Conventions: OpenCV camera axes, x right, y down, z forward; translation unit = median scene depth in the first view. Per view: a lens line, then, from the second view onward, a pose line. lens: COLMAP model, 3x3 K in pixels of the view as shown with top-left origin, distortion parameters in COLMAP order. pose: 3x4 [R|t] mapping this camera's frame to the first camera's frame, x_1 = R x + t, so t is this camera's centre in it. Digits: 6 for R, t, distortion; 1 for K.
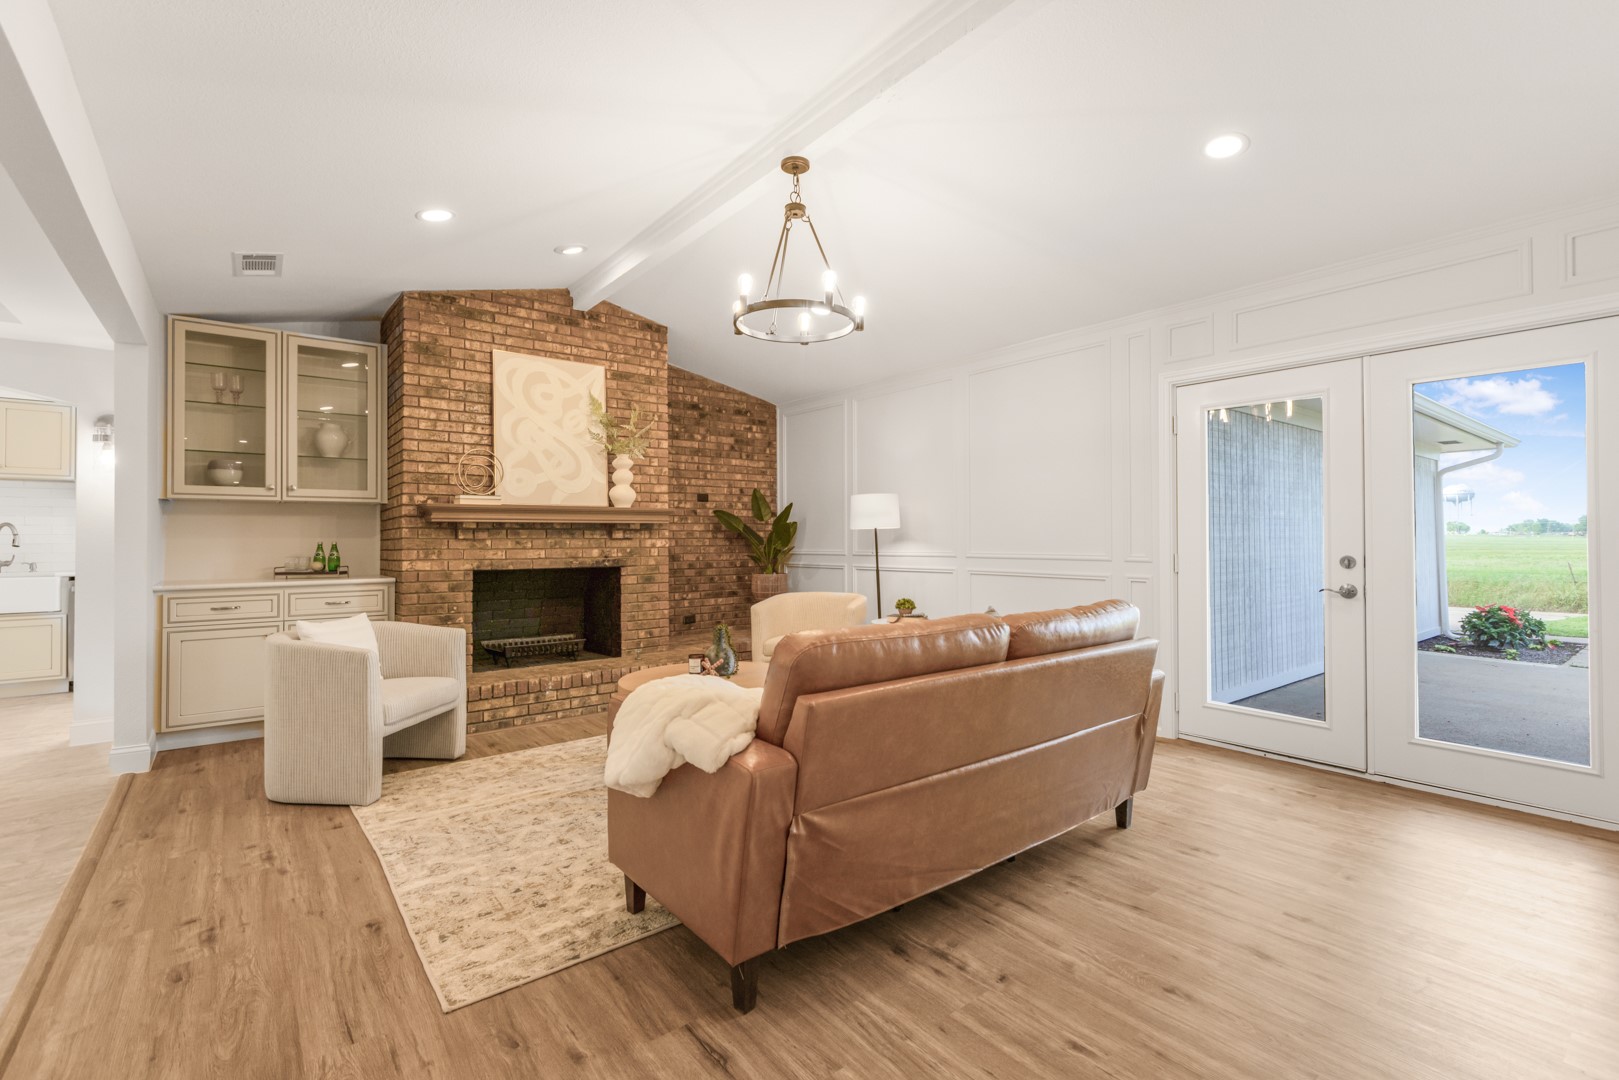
lens RADIAL K [[742.9, 0, 812.4], [0, 742.9, 537.1], [0, 0, 1]] dist [0.003194, 0.000054]
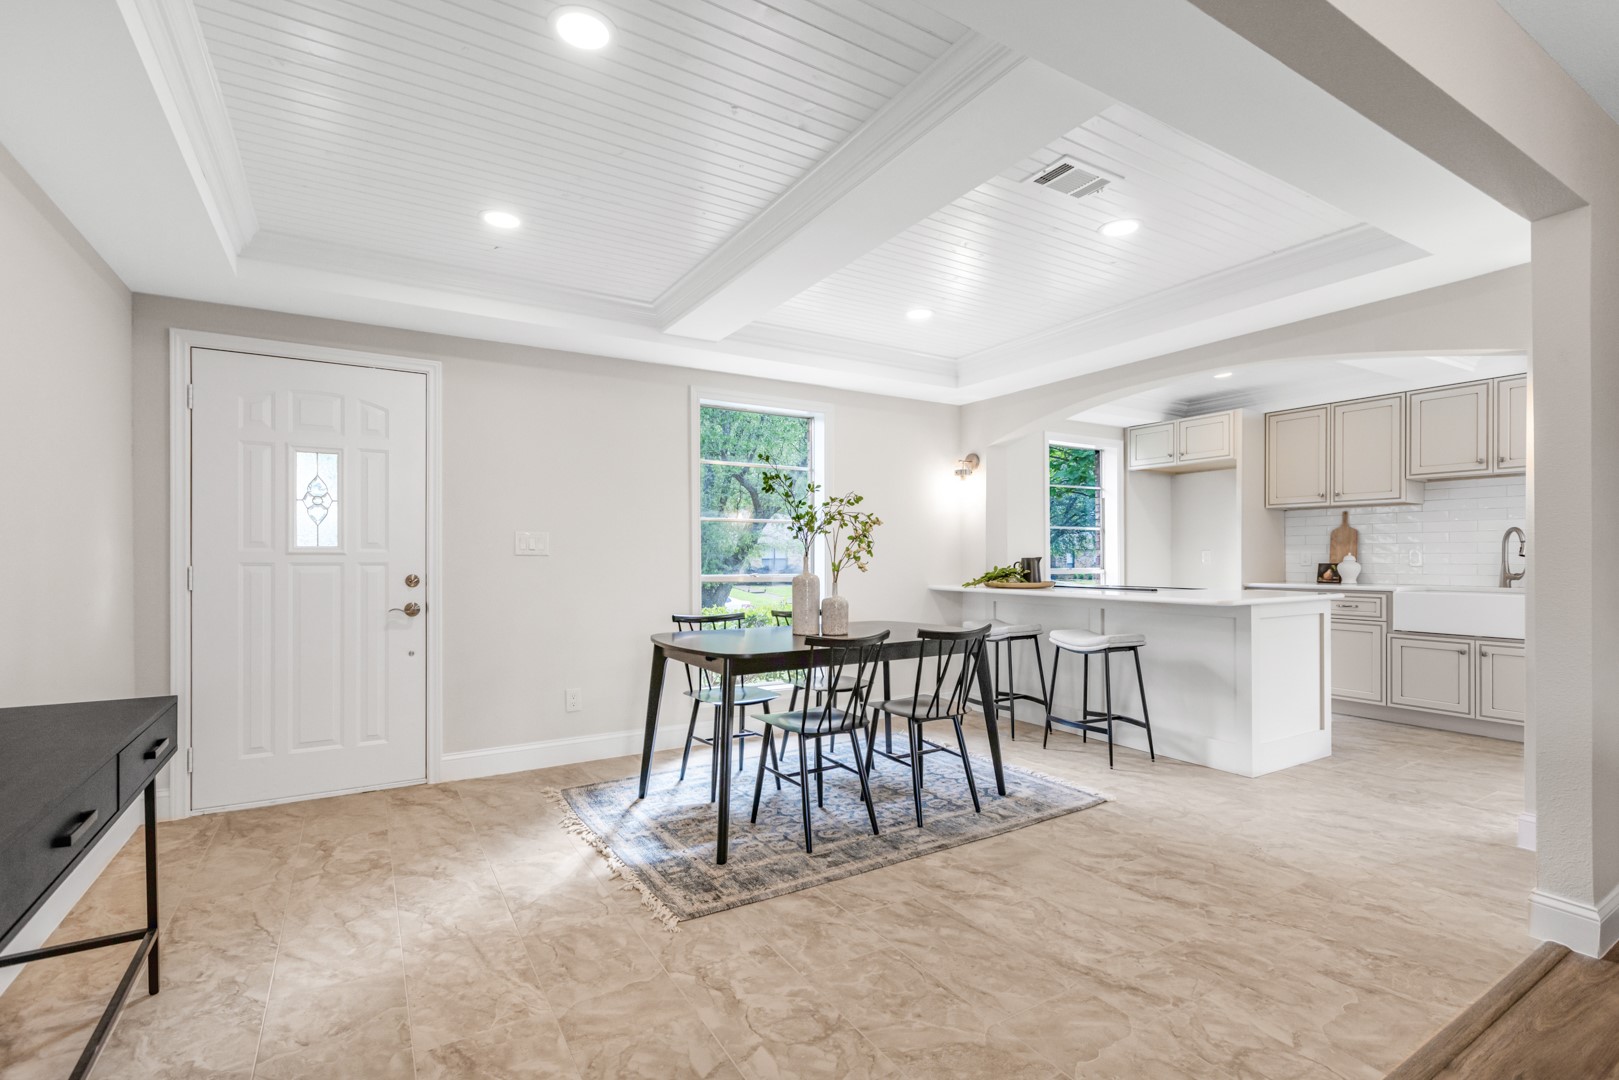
lens RADIAL K [[742.9, 0, 814.6], [0, 742.9, 551.8], [0, 0, 1]] dist [0.003194, 0.000054]
pose [[-0.106467, 0.000153, -0.994316, -0.272335], [0.007372, 0.999973, -0.000635, -0.001726], [0.994289, -0.007397, -0.106466, 0.494080]]
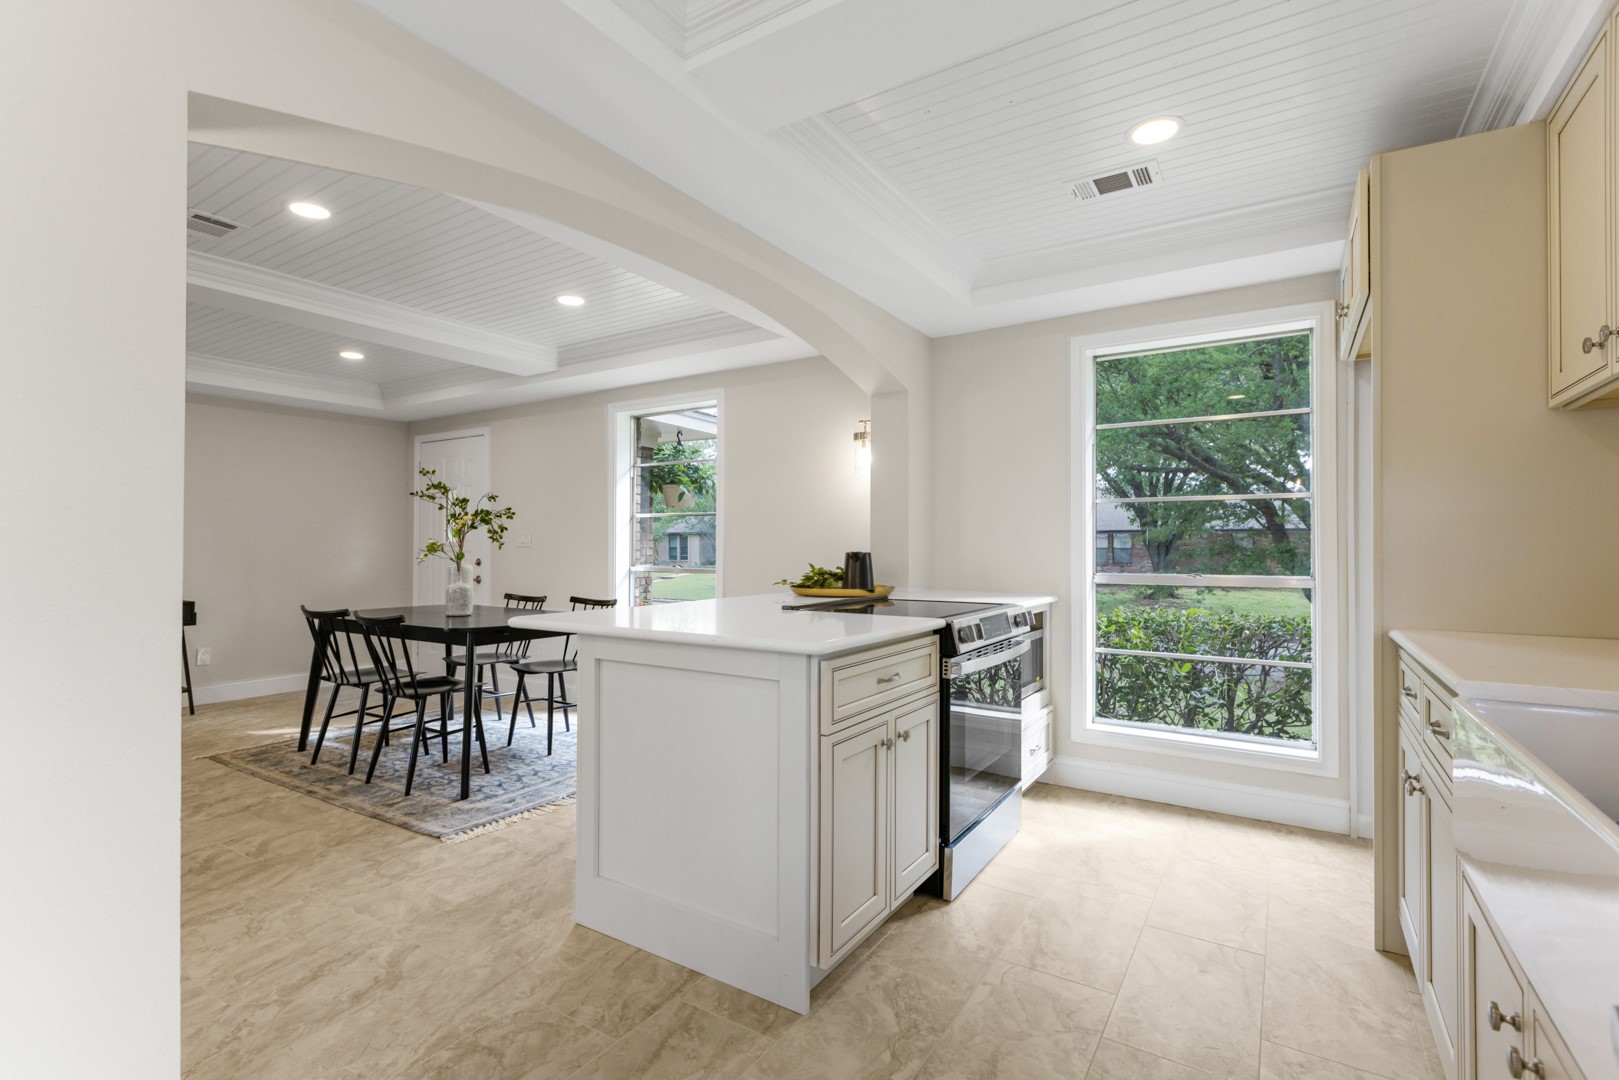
lens RADIAL K [[742.9, 0, 817.4], [0, 742.9, 536.8], [0, 0, 1]] dist [0.003194, 0.000054]
pose [[-0.938800, -0.004491, -0.344434, -1.412383], [0.001188, 0.999867, -0.016277, 0.003754], [0.344462, -0.015690, -0.938669, 1.725440]]
